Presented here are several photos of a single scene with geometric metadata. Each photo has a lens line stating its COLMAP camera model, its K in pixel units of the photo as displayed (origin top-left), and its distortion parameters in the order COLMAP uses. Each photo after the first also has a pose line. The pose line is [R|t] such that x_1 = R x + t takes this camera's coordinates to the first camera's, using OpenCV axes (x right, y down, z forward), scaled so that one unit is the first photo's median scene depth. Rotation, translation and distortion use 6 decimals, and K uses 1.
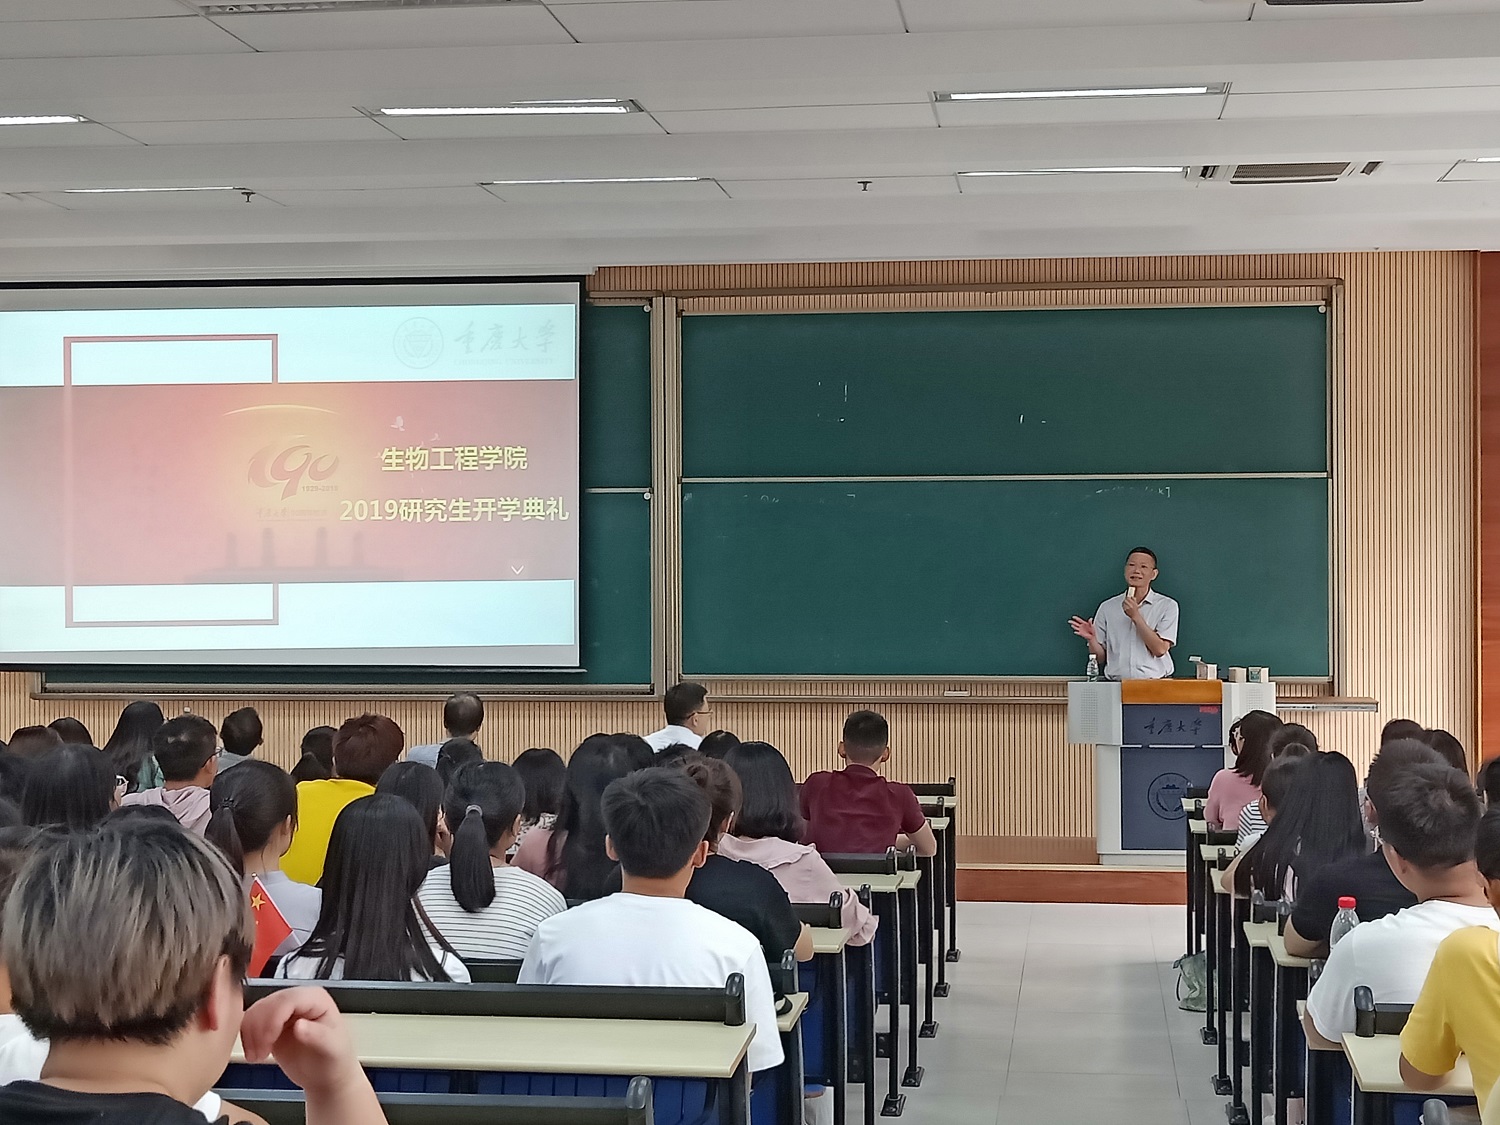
lens RADIAL K [[2502.3, 0, 744.1], [0, 2502.3, 564.2], [0, 0, 1]] dist [0.066008, 0.000000]
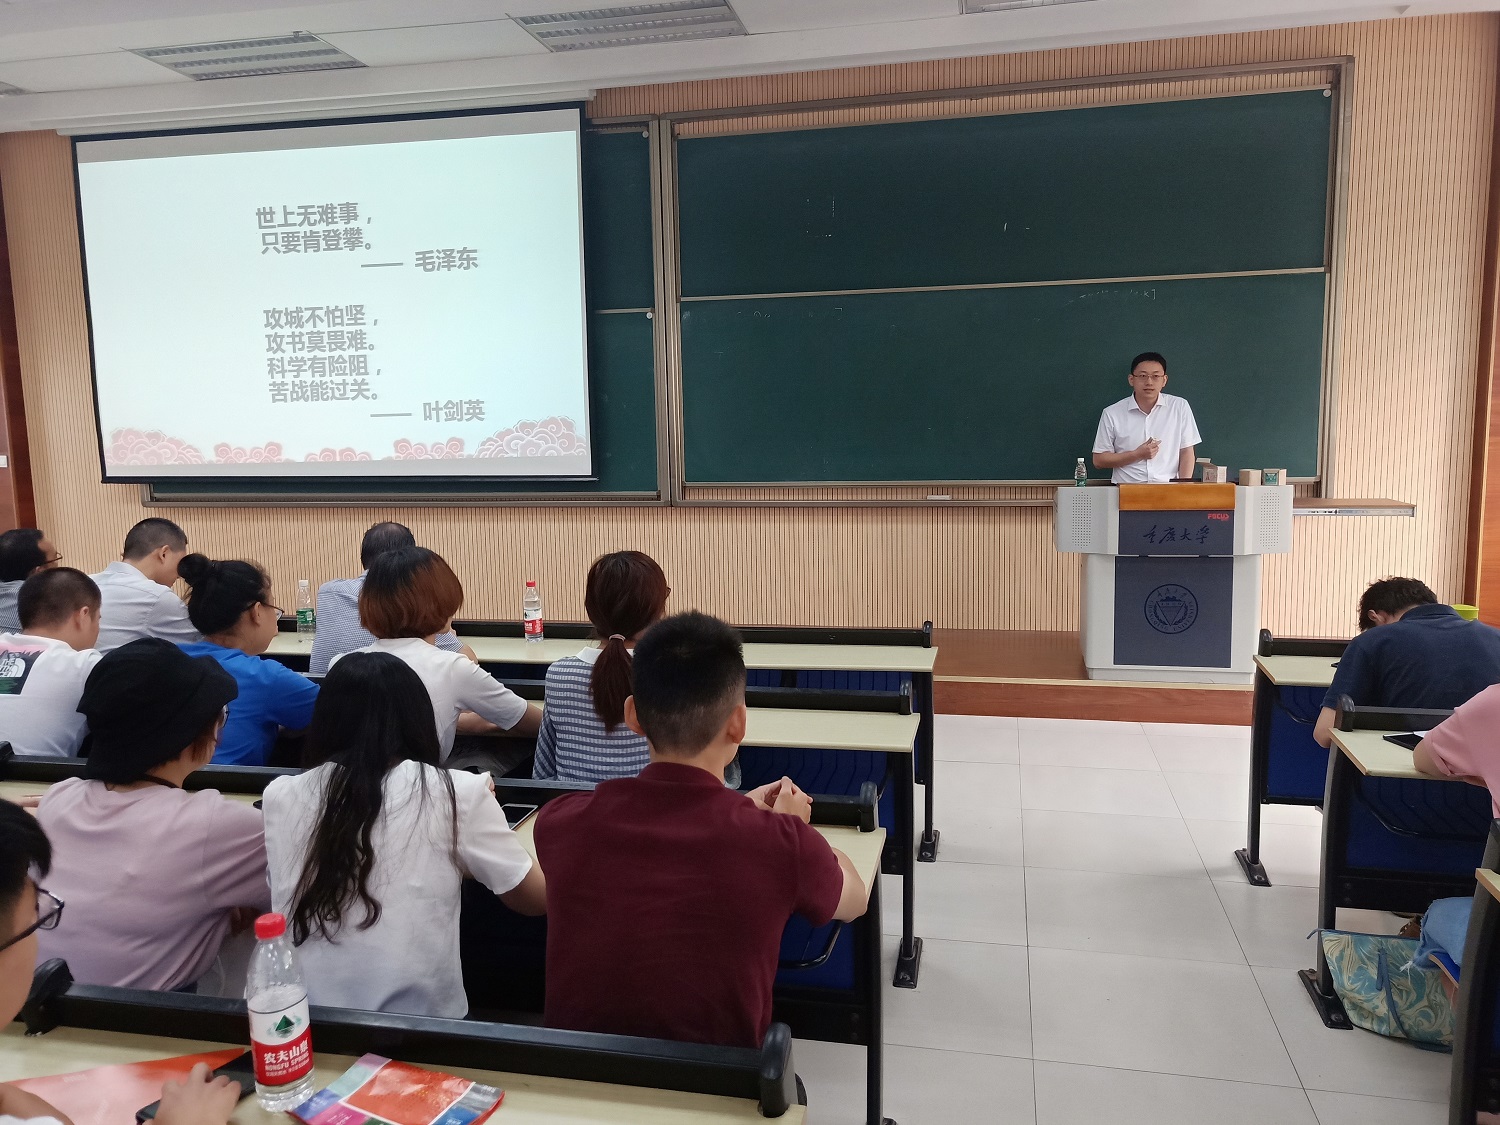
lens RADIAL K [[1157.7, 0, 746.2], [0, 1157.7, 563.6], [0, 0, 1]] dist [0.034576, -0.002653]
pose [[0.996433, -0.004391, -0.084268, 0.045875], [0.014559, 0.992614, 0.120438, 0.019800], [0.083117, -0.121235, 0.989138, 0.516369]]
